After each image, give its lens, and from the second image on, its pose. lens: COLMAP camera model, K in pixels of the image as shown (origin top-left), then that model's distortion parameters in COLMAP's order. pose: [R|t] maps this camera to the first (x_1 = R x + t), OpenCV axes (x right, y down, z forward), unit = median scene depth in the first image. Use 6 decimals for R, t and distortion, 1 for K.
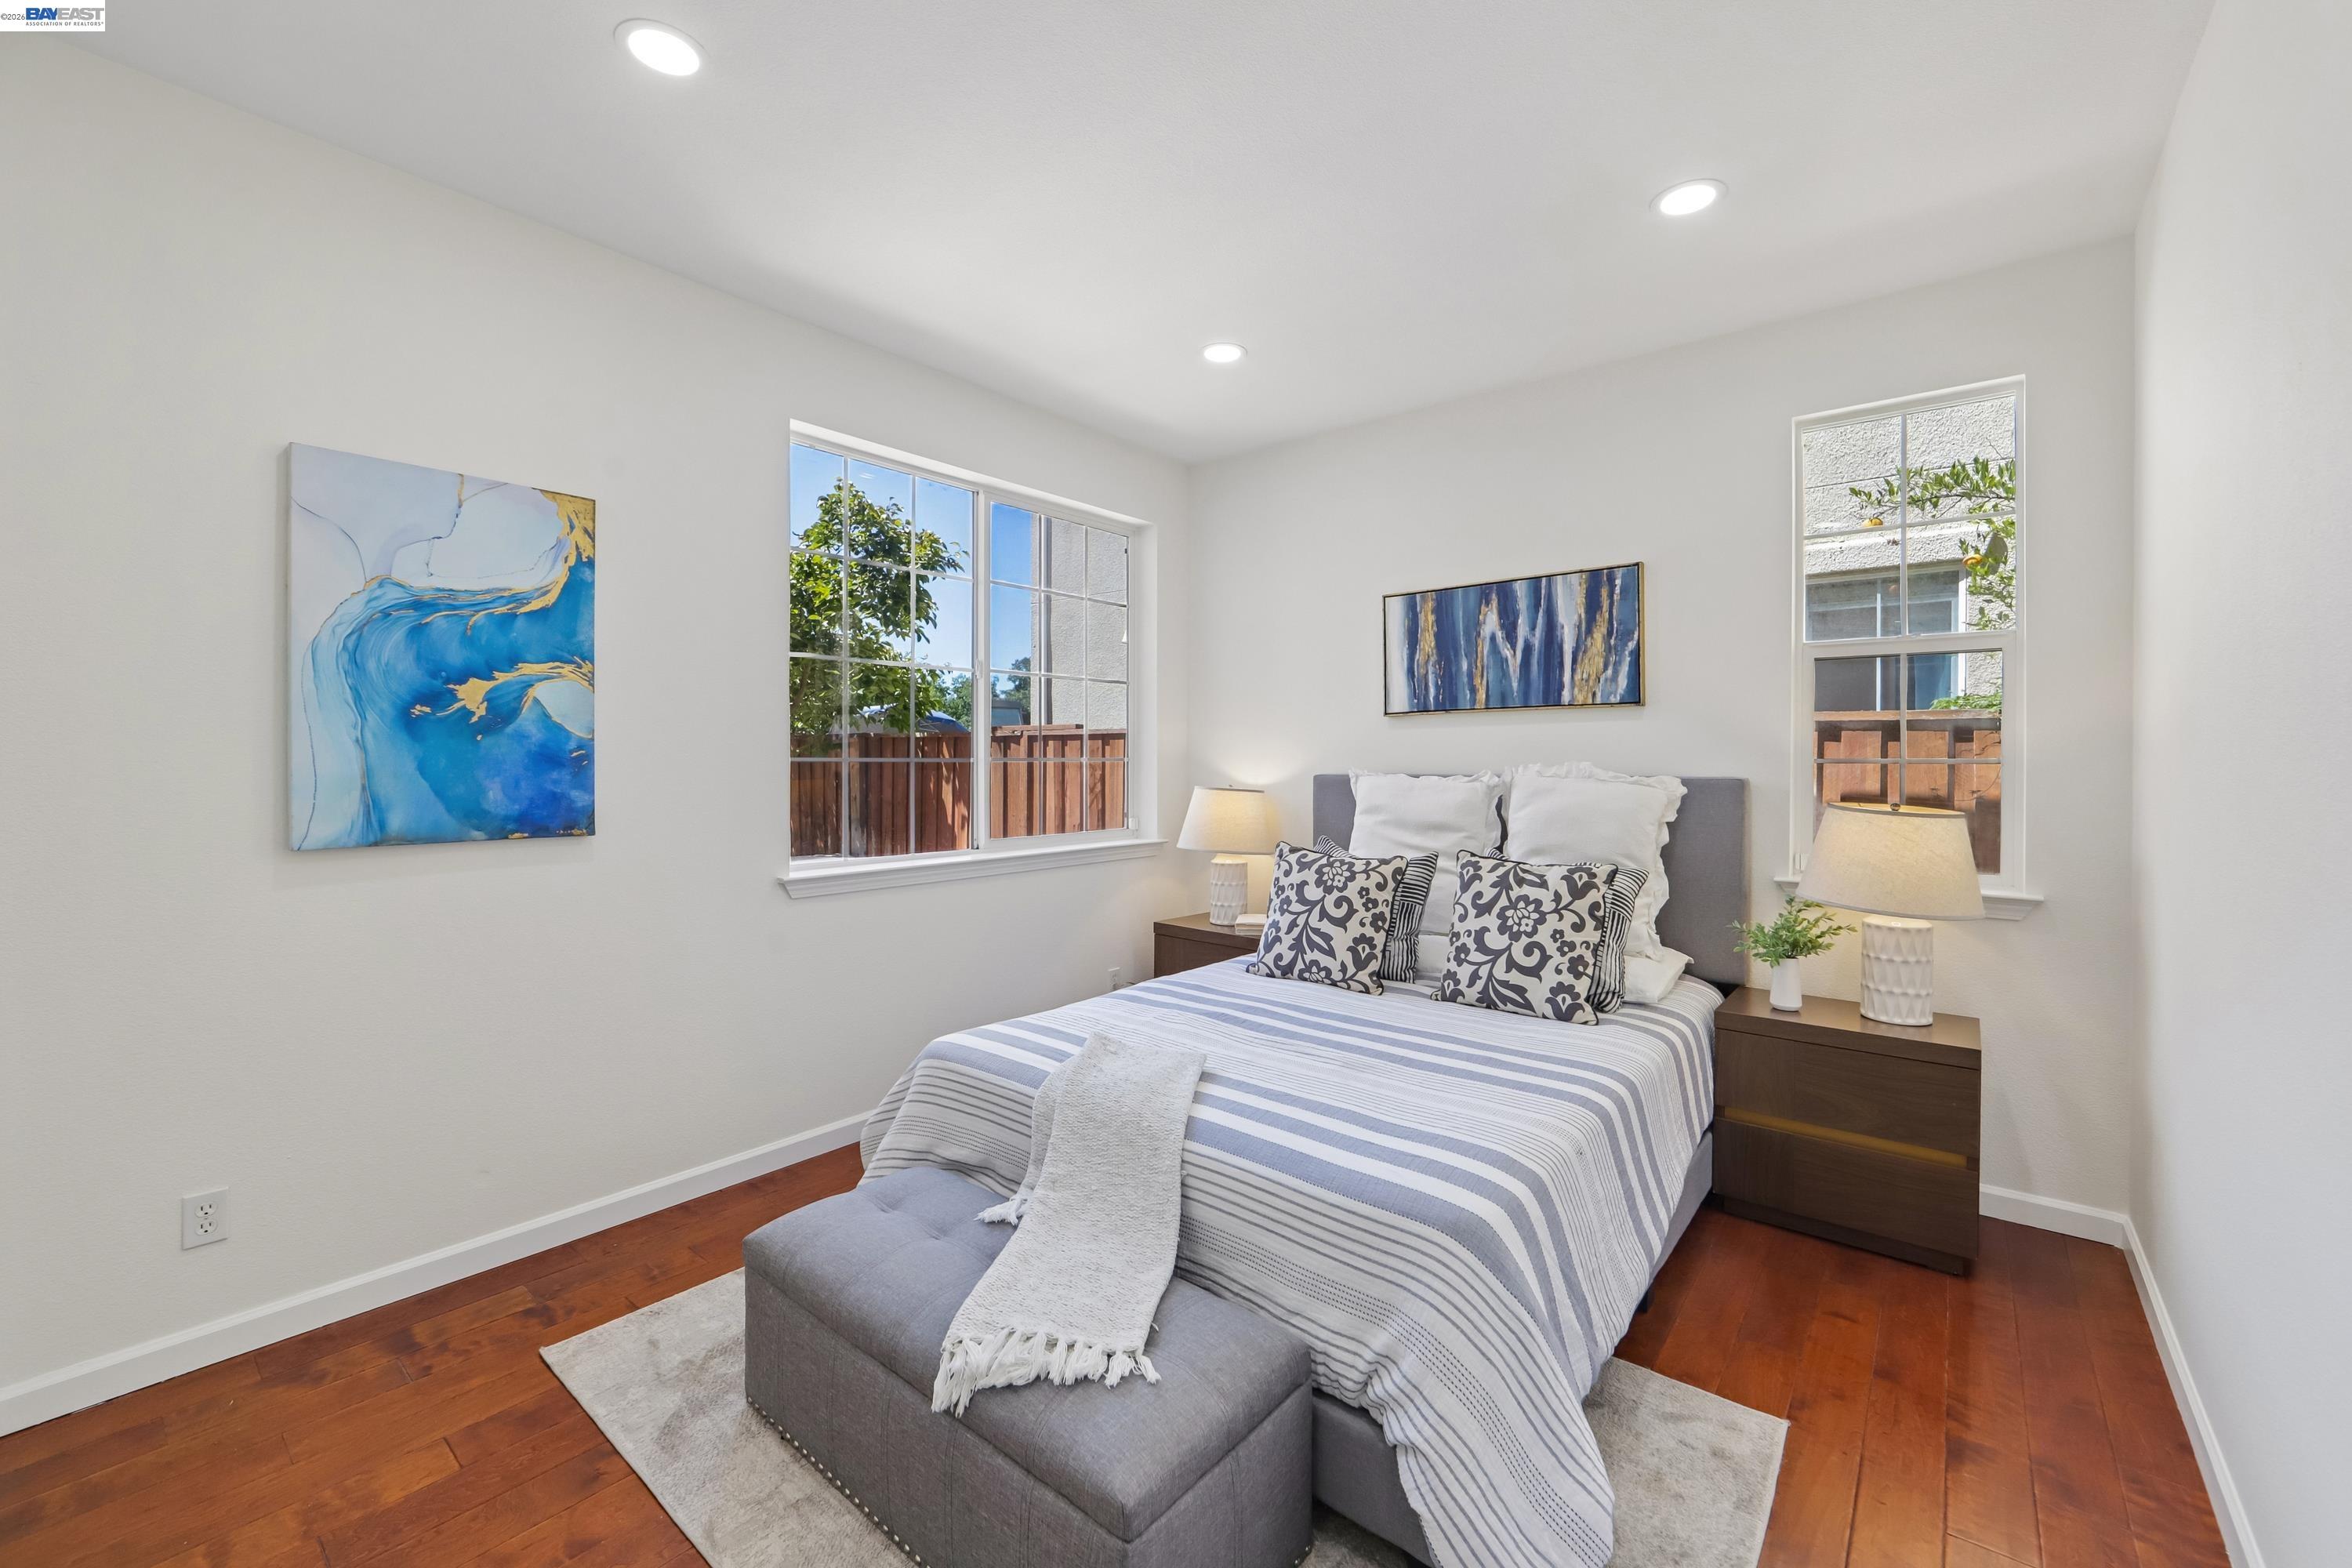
lens RADIAL K [[945.3, 0, 1199.2], [0, 945.3, 779.1], [0, 0, 1]] dist [-0.000375, 0.000323]
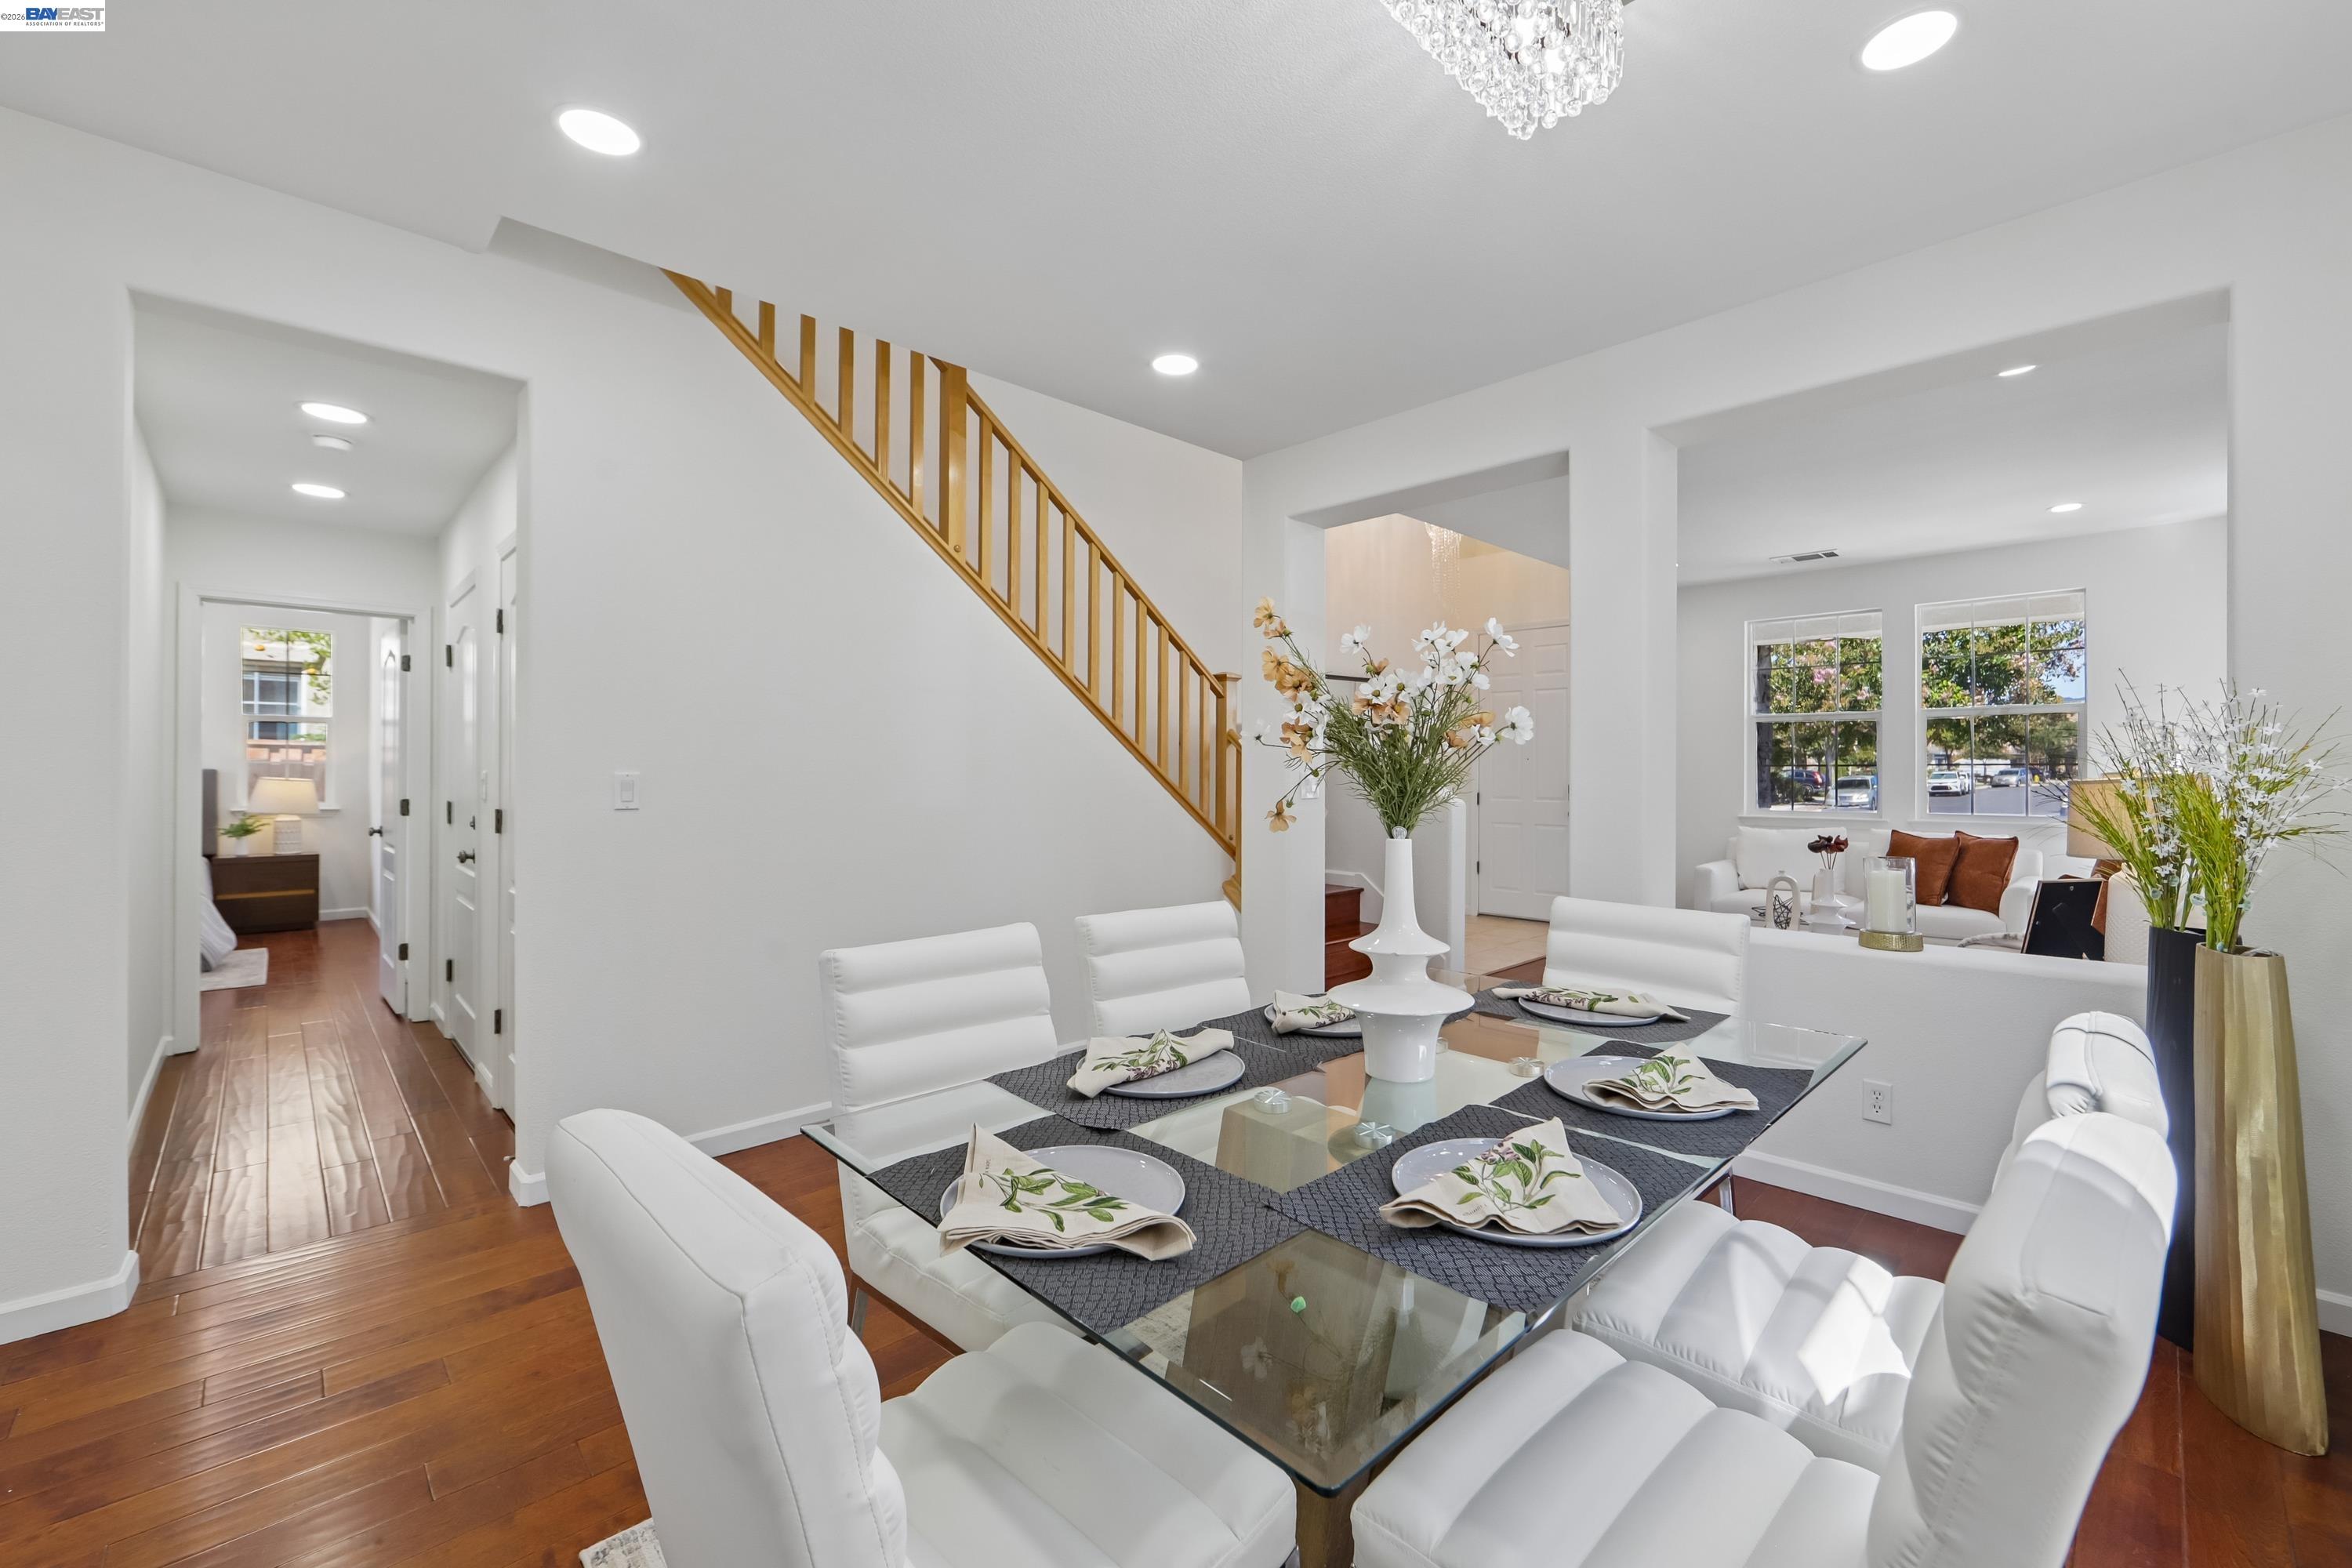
lens RADIAL K [[945.3, 0, 1199.2], [0, 945.3, 779.1], [0, 0, 1]] dist [-0.000375, 0.000323]
pose [[0.117773, 0.000173, 0.993041, -1.725709], [0.001095, 0.999999, -0.000304, 0.034941], [-0.993040, 0.001123, 0.117773, -2.013938]]
